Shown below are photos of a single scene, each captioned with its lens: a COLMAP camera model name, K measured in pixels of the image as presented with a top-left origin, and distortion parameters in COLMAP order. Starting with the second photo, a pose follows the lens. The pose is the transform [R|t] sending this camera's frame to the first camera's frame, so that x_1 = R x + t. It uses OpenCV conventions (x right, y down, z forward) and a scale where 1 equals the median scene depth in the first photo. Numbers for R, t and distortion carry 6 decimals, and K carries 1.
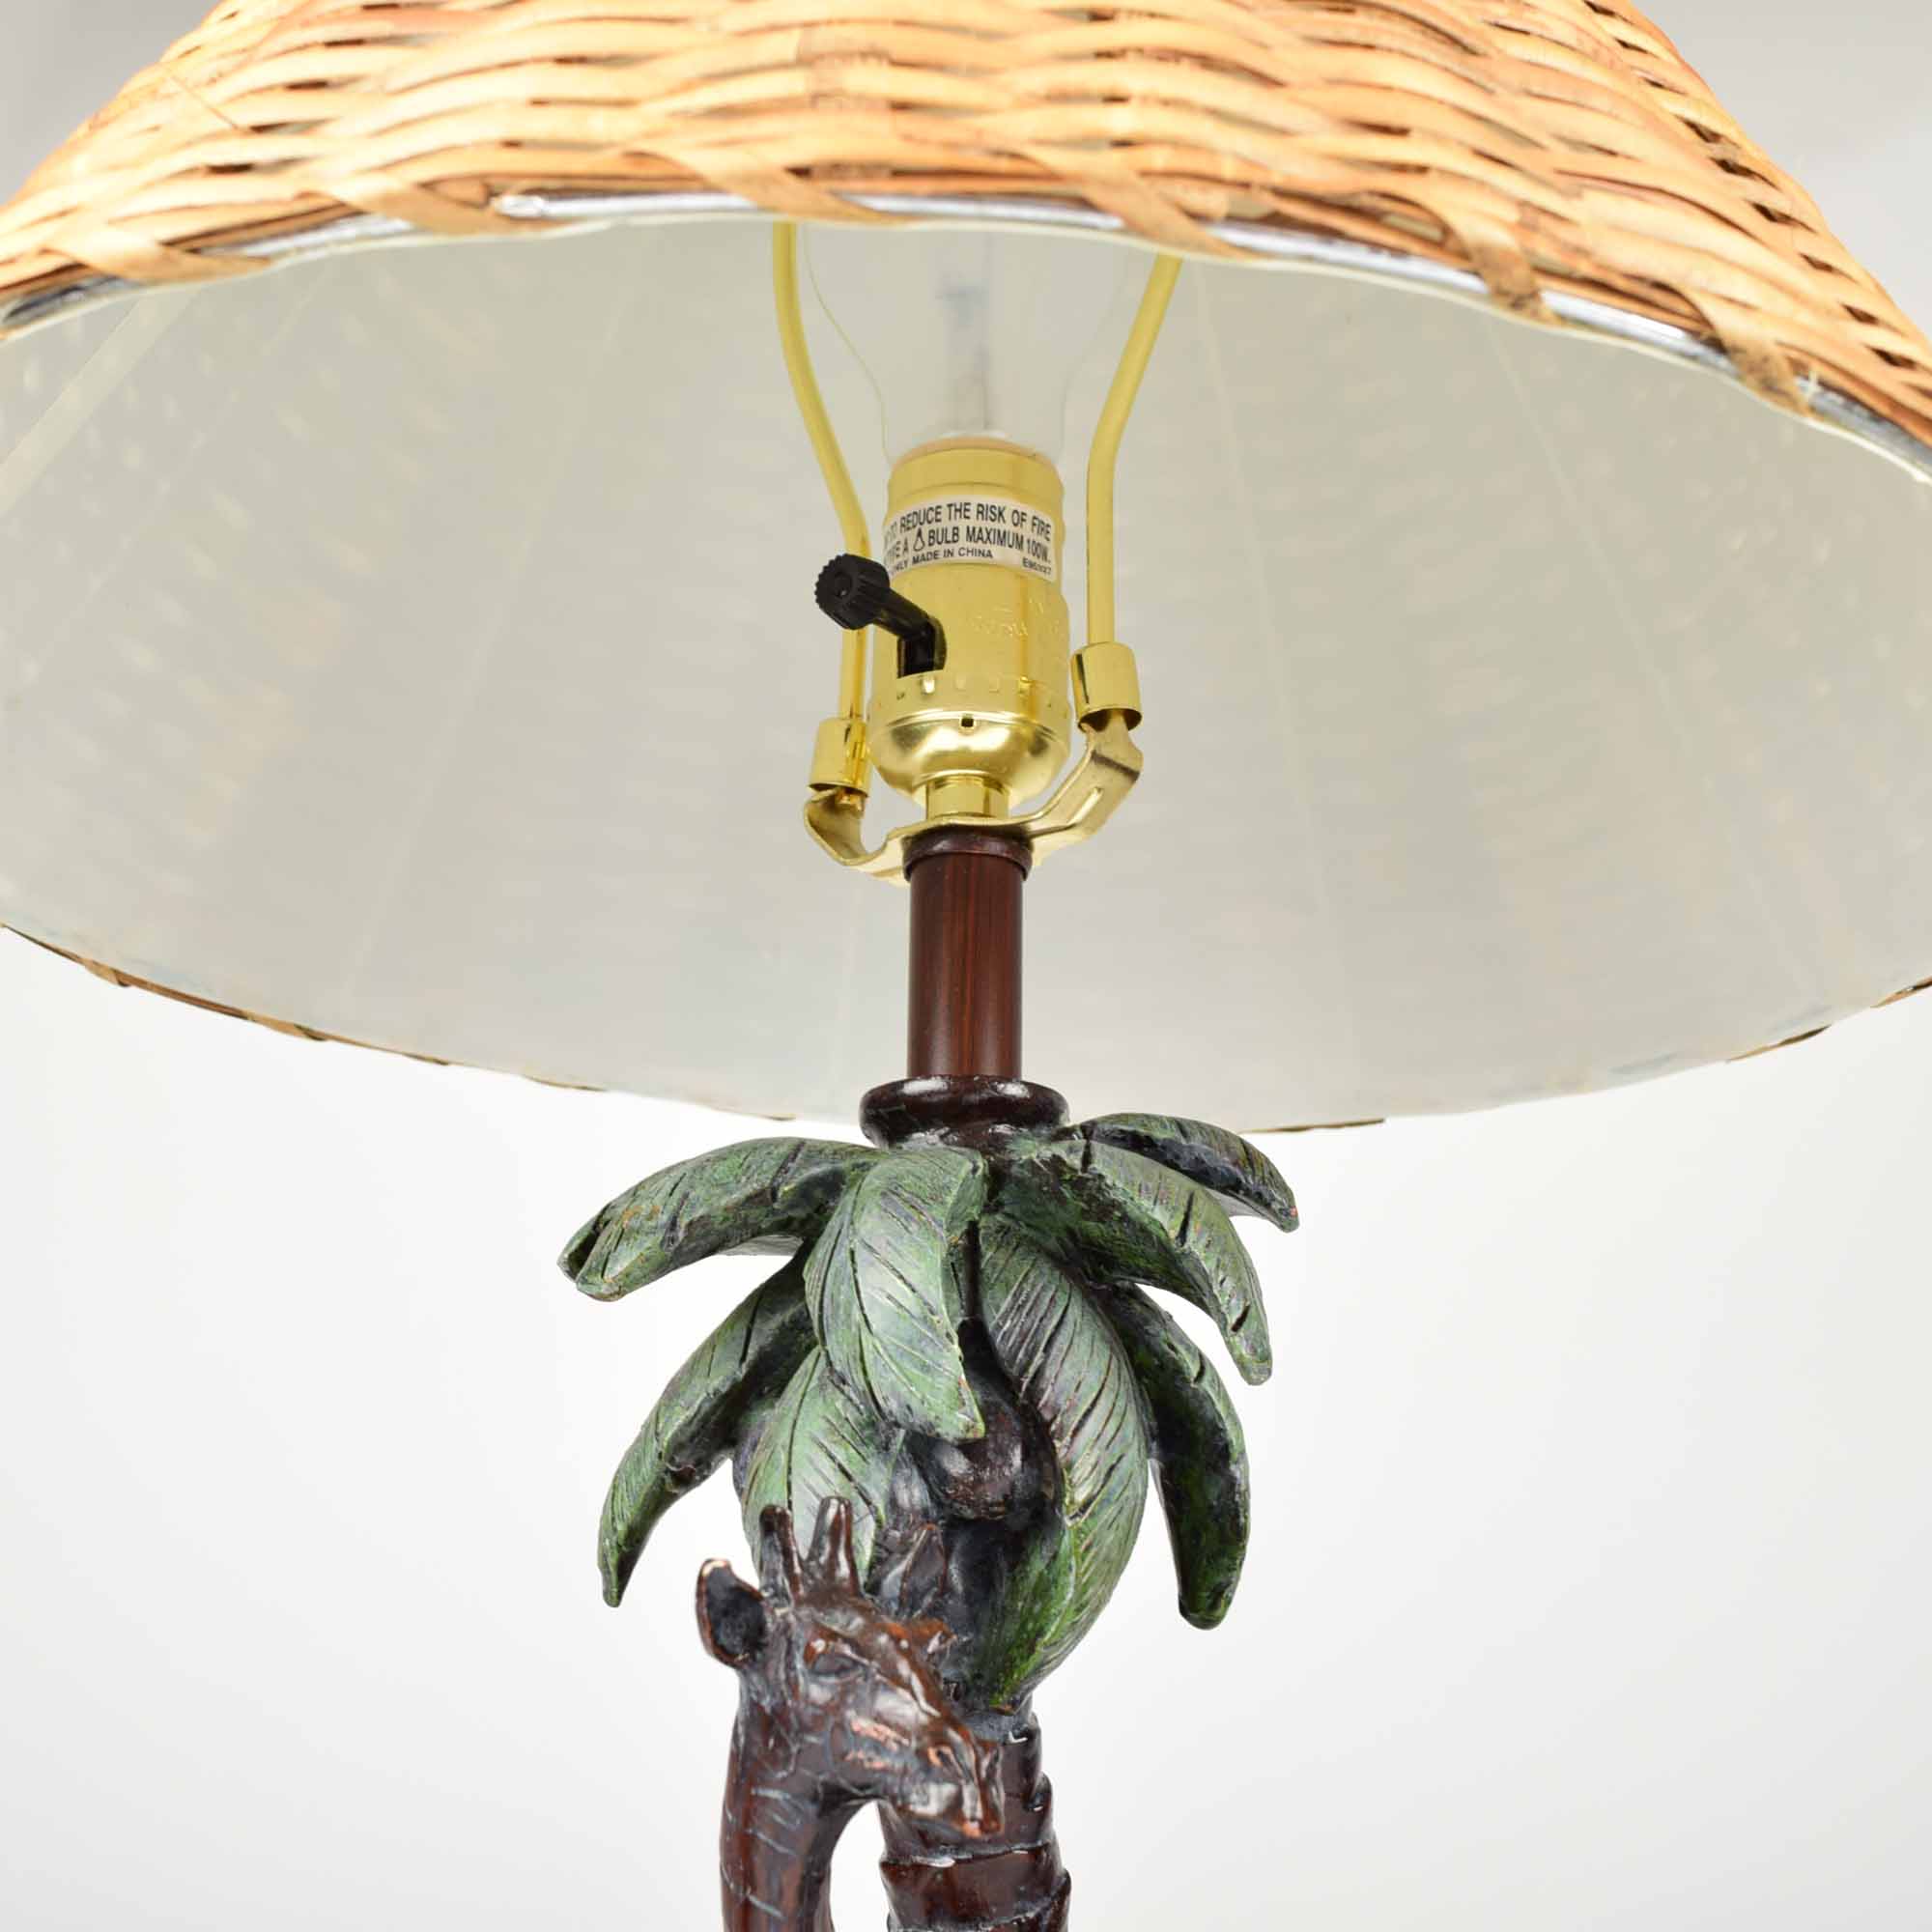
lens RADIAL K [[3407.8, 0, 976.4], [0, 3407.8, 907.1], [0, 0, 1]] dist [-0.005149, 0.000000]
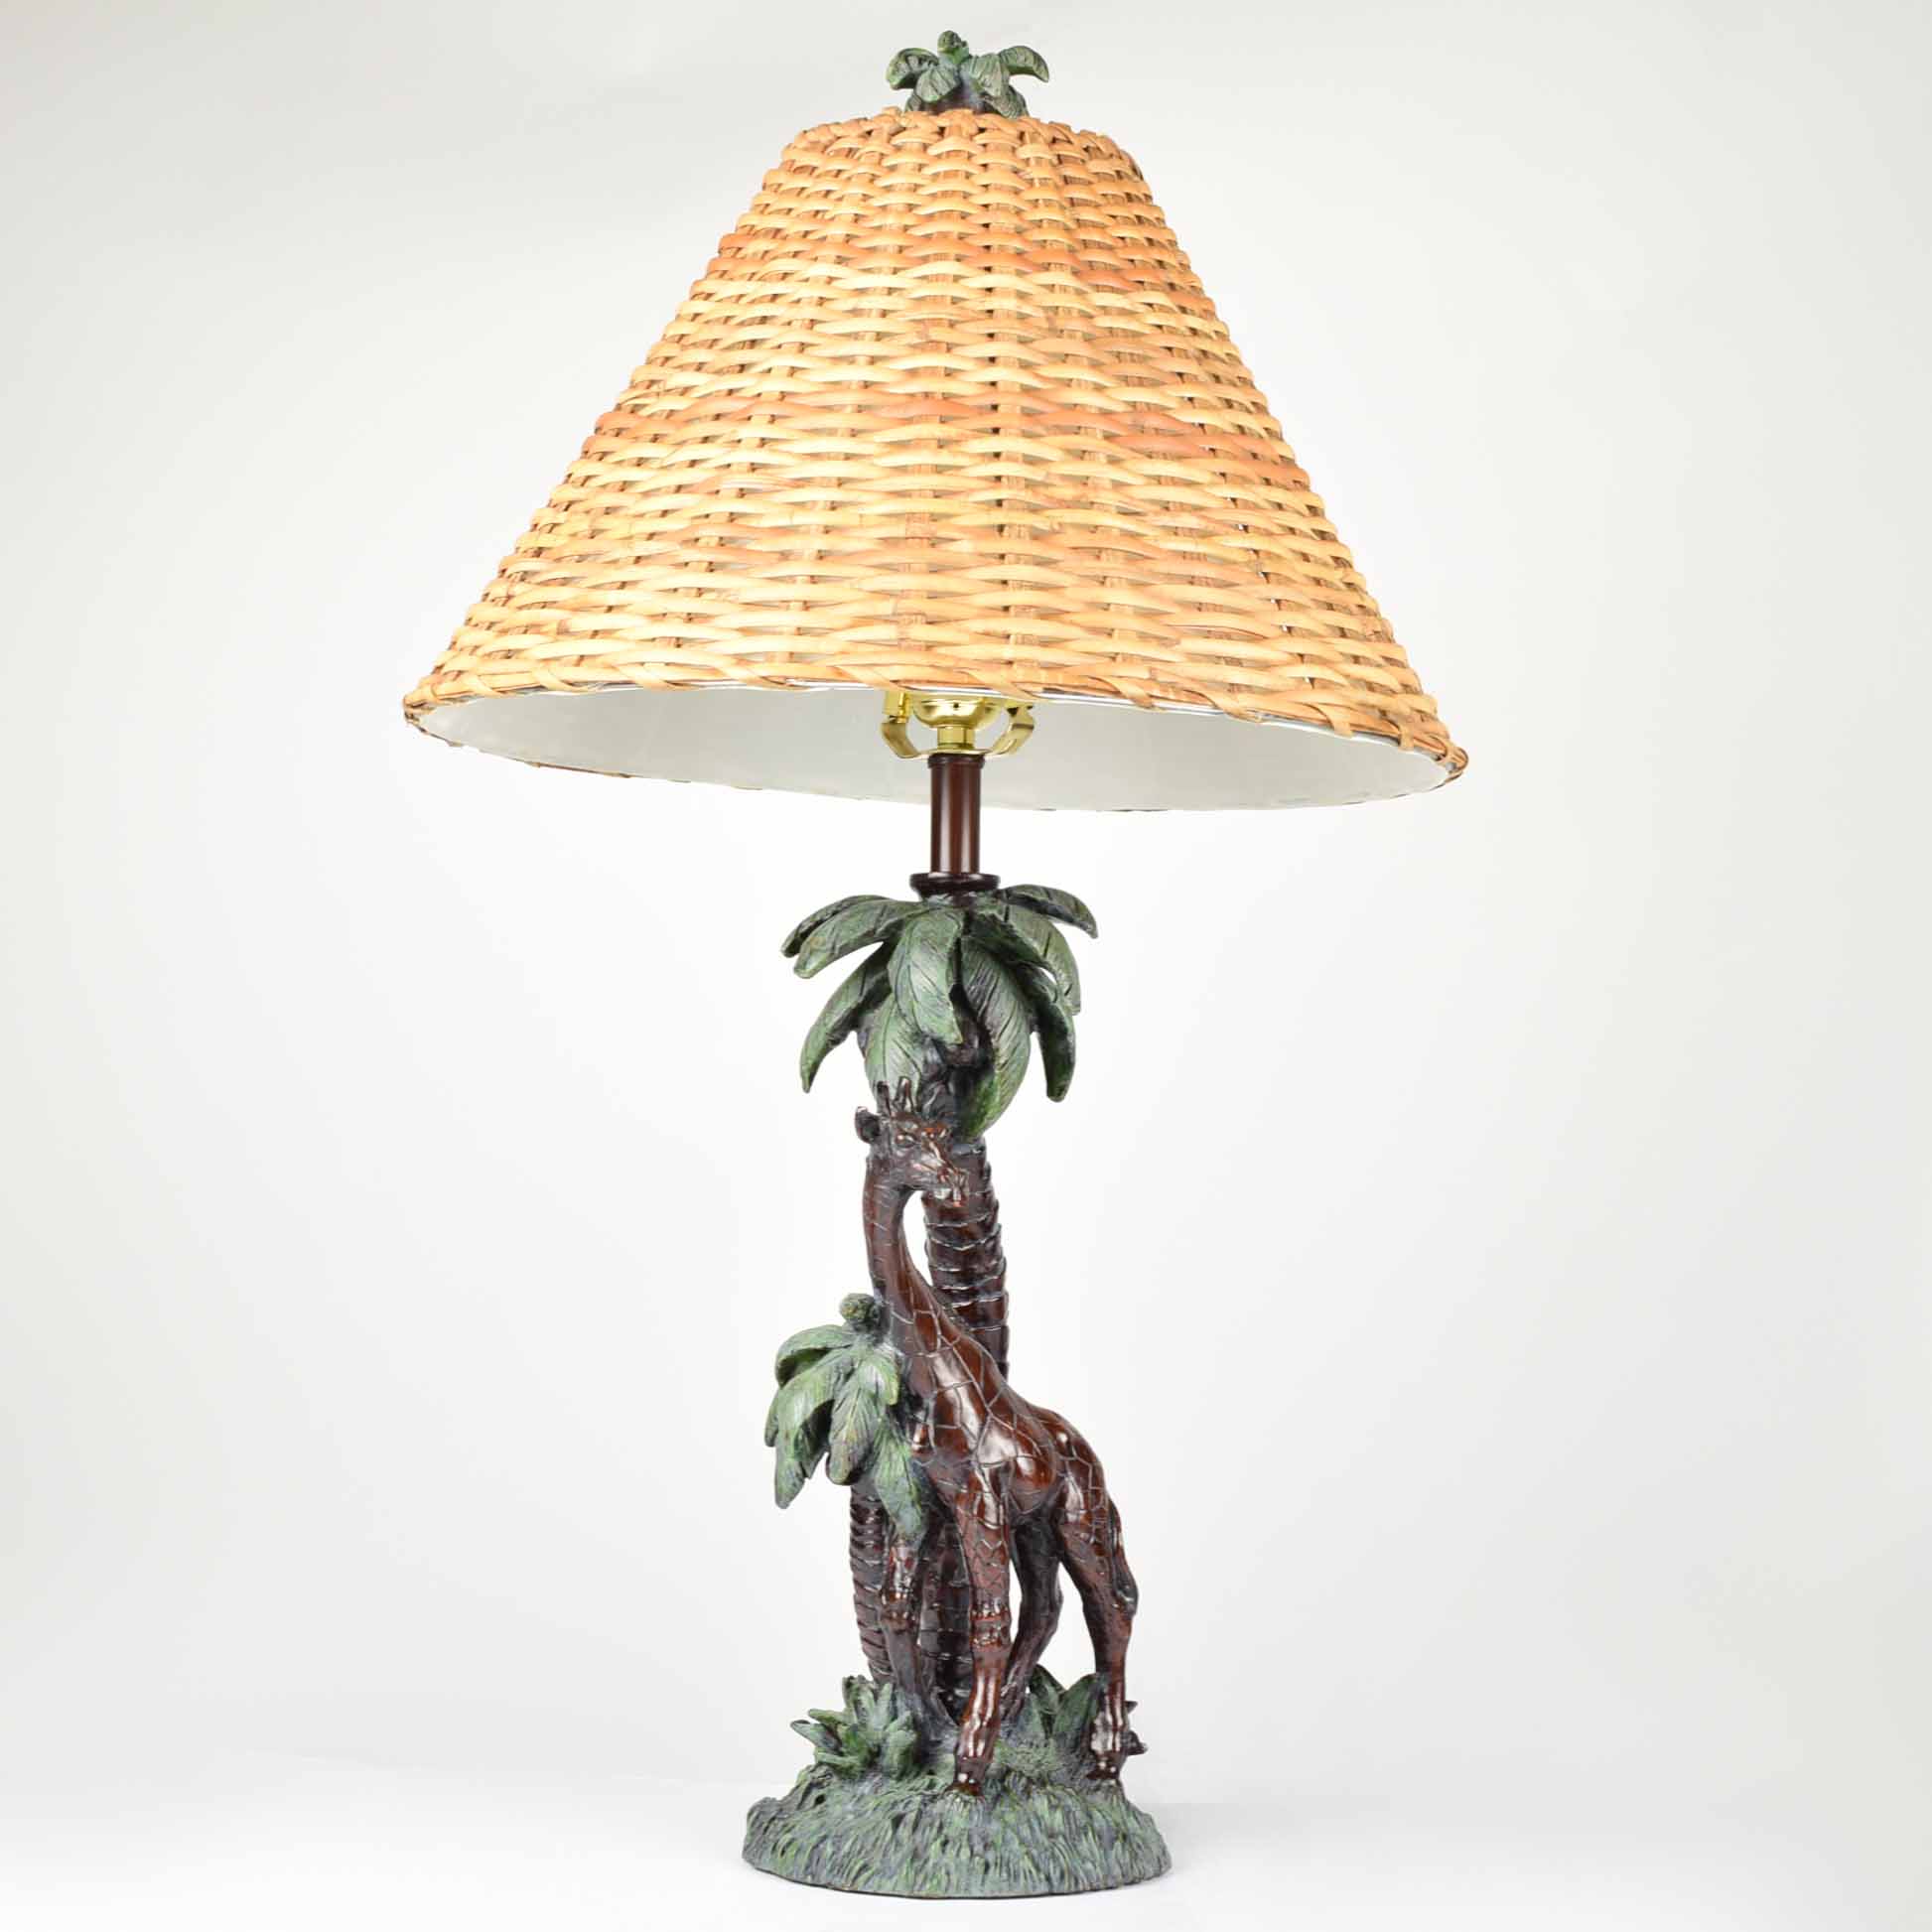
lens RADIAL K [[3407.8, 0, 972.7], [0, 3407.8, 961.0], [0, 0, 1]] dist [-0.005149, 0.000000]
pose [[0.999997, -0.001310, -0.001872, 0.013507], [0.001756, 0.964811, 0.262937, -0.518016], [0.001462, -0.262939, 0.964811, -1.291032]]
